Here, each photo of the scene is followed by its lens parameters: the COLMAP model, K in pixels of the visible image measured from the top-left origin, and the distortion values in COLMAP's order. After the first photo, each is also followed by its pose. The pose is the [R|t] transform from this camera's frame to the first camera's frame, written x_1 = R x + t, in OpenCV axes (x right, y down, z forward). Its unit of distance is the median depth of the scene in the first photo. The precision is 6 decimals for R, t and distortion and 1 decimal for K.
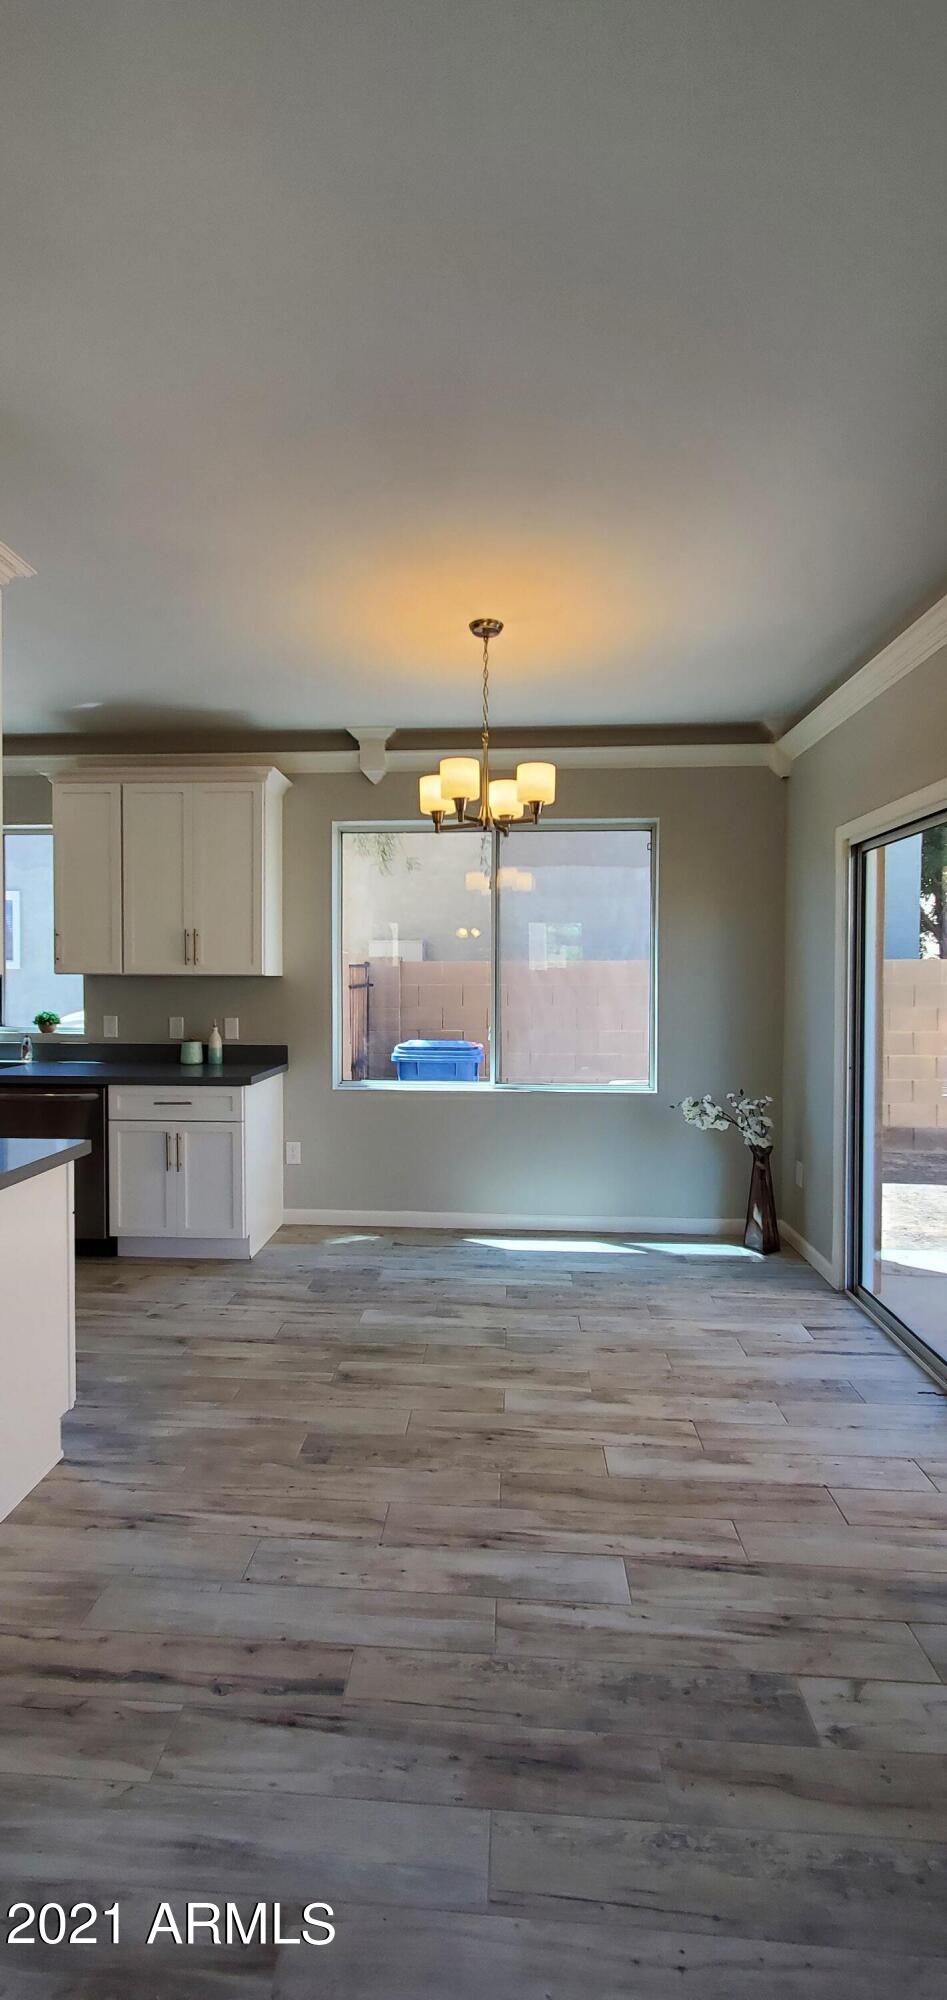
lens RADIAL K [[796.8, 0, 465.7], [0, 796.8, 994.8], [0, 0, 1]] dist [0.007198, -0.002213]
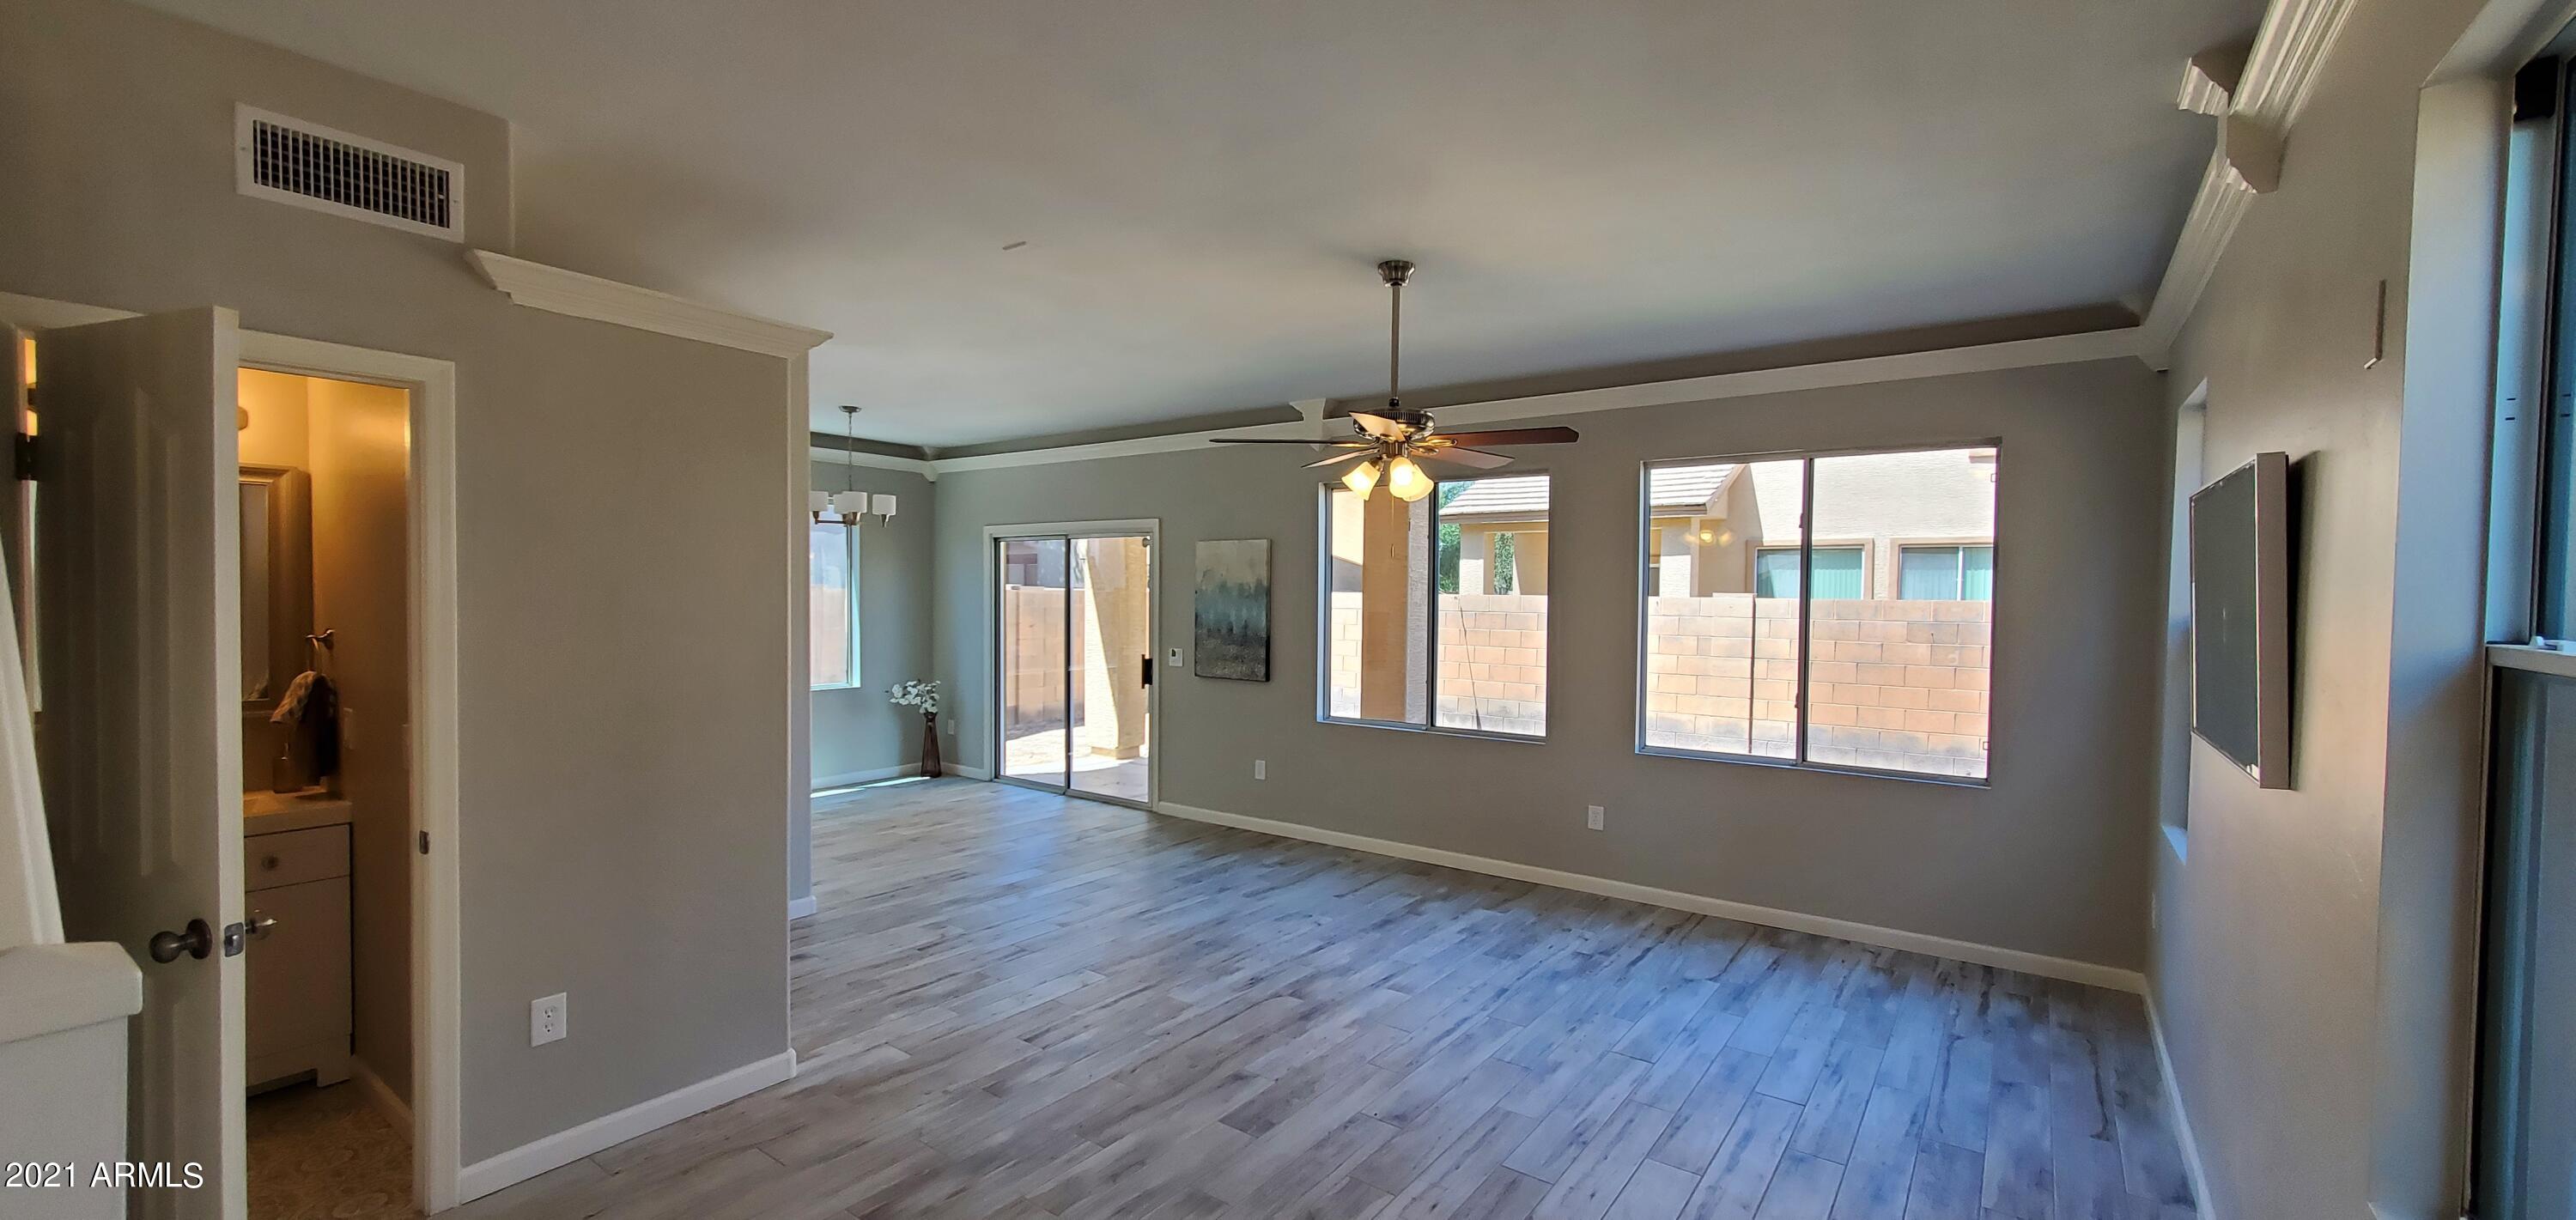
lens RADIAL K [[1026.3, 0, 1287.6], [0, 1026.3, 614.6], [0, 0, 1]] dist [0.007198, -0.002213]
pose [[0.534725, -0.013930, 0.844912, -0.990637], [0.012064, 0.999888, 0.008850, -0.018684], [-0.844940, 0.005461, 0.534833, -0.718063]]
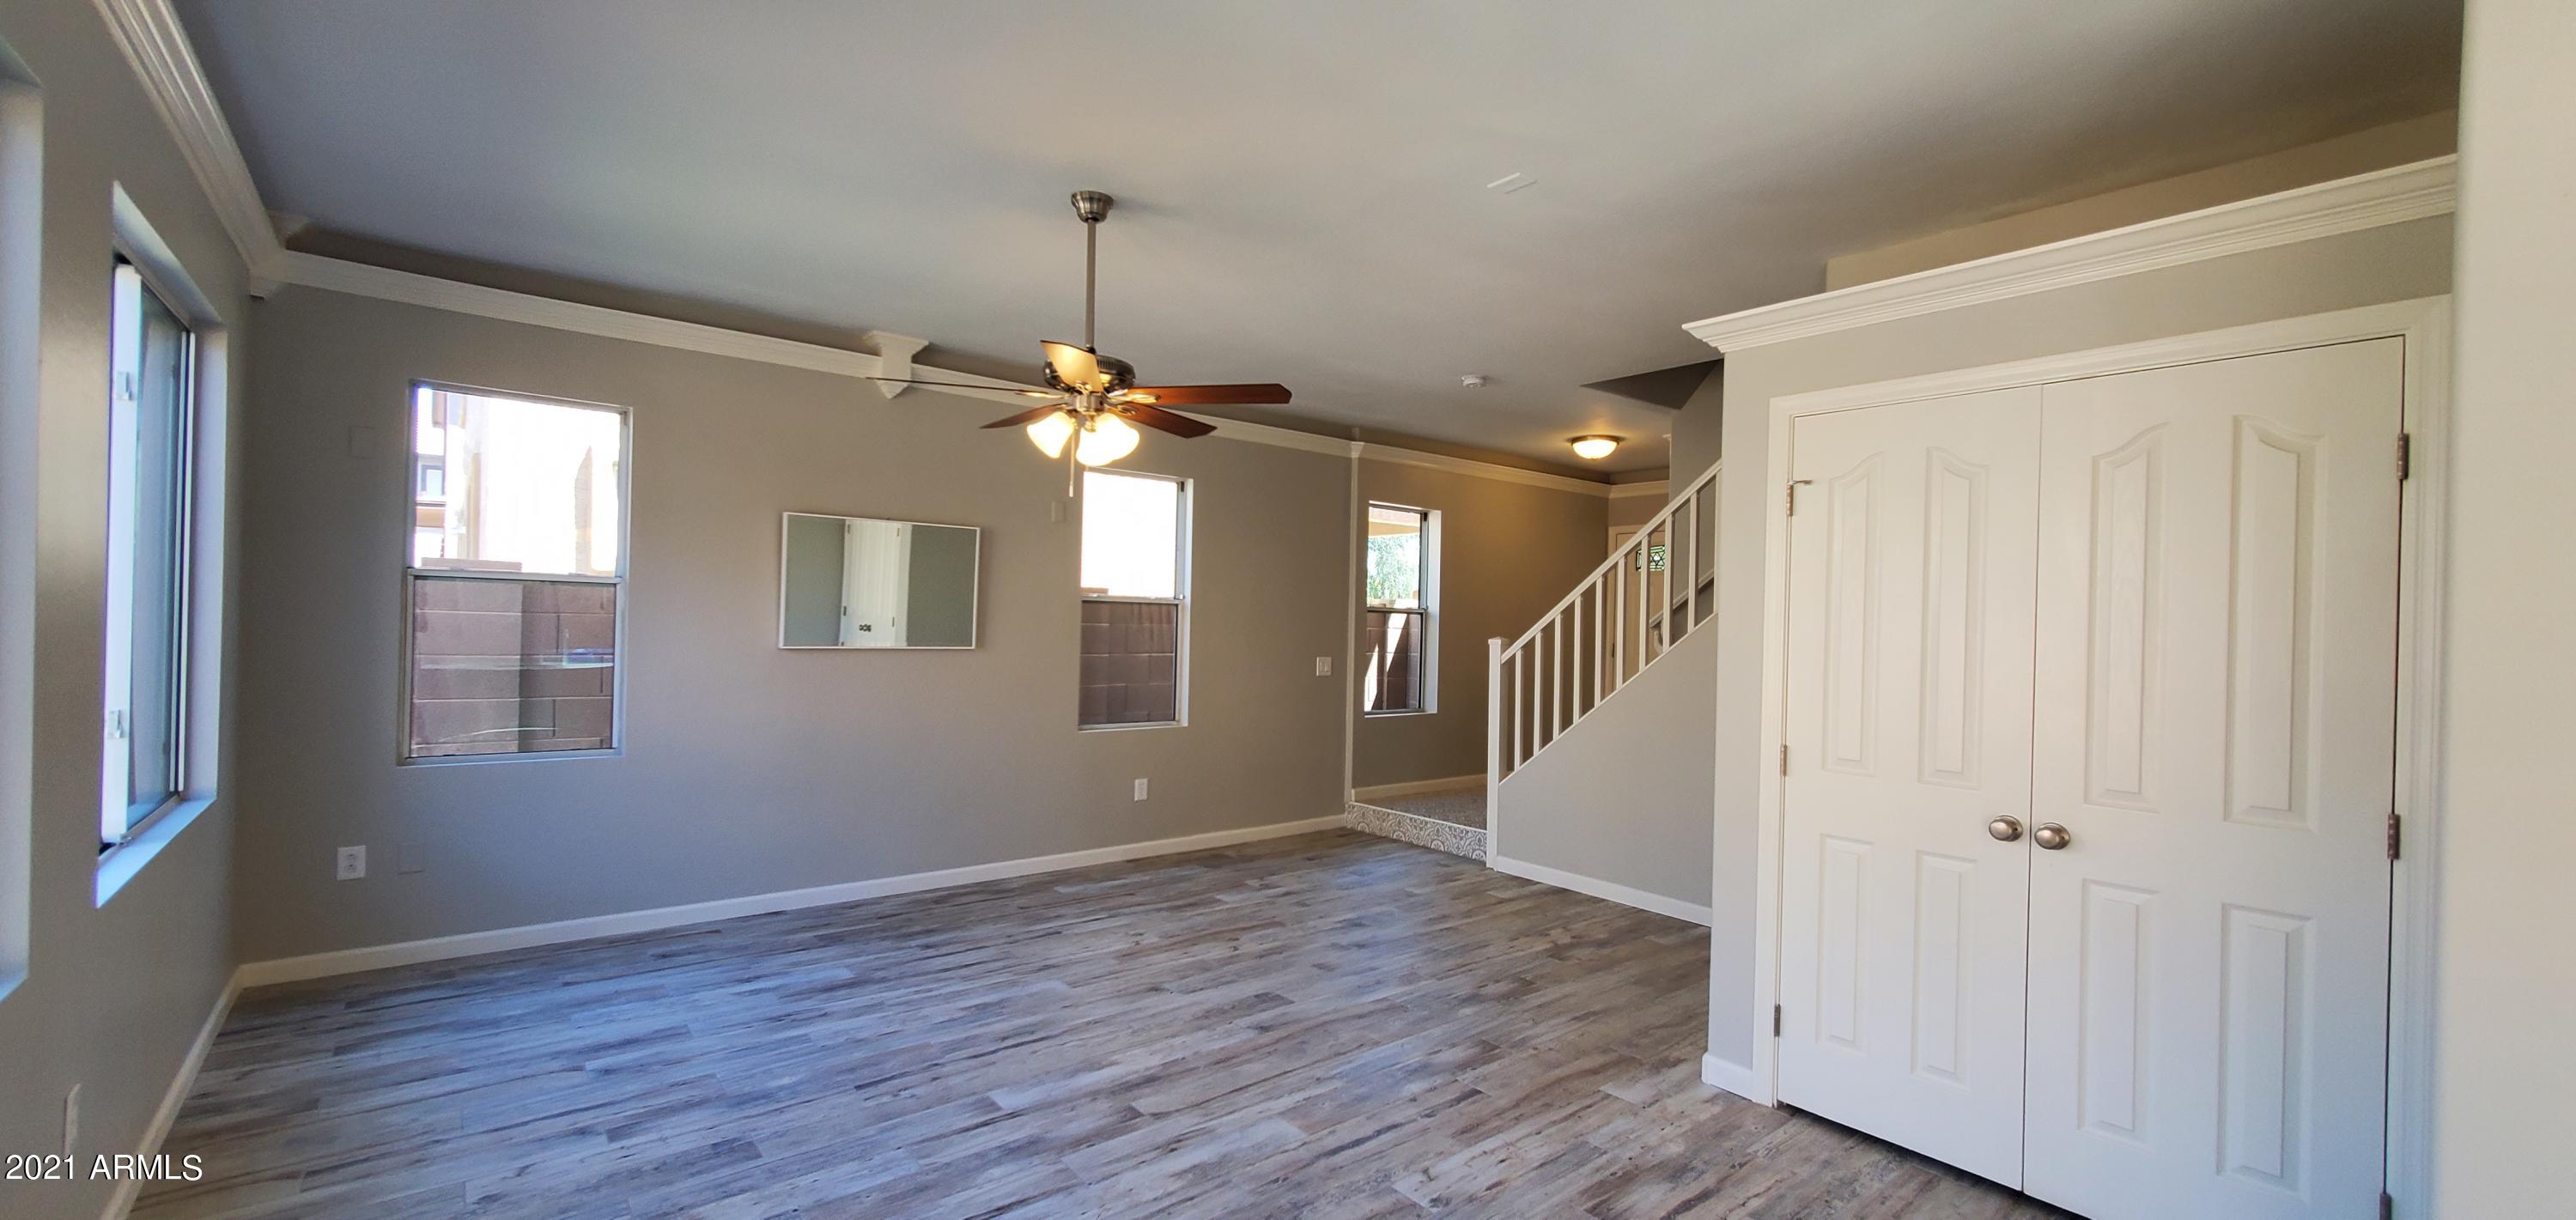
lens RADIAL K [[1026.3, 0, 1276.2], [0, 1026.3, 612.6], [0, 0, 1]] dist [0.007198, -0.002213]
pose [[-0.735194, -0.024099, -0.677428, 0.253970], [-0.045232, 0.998885, 0.013555, -0.009350], [0.676346, 0.040607, -0.735464, 0.377996]]
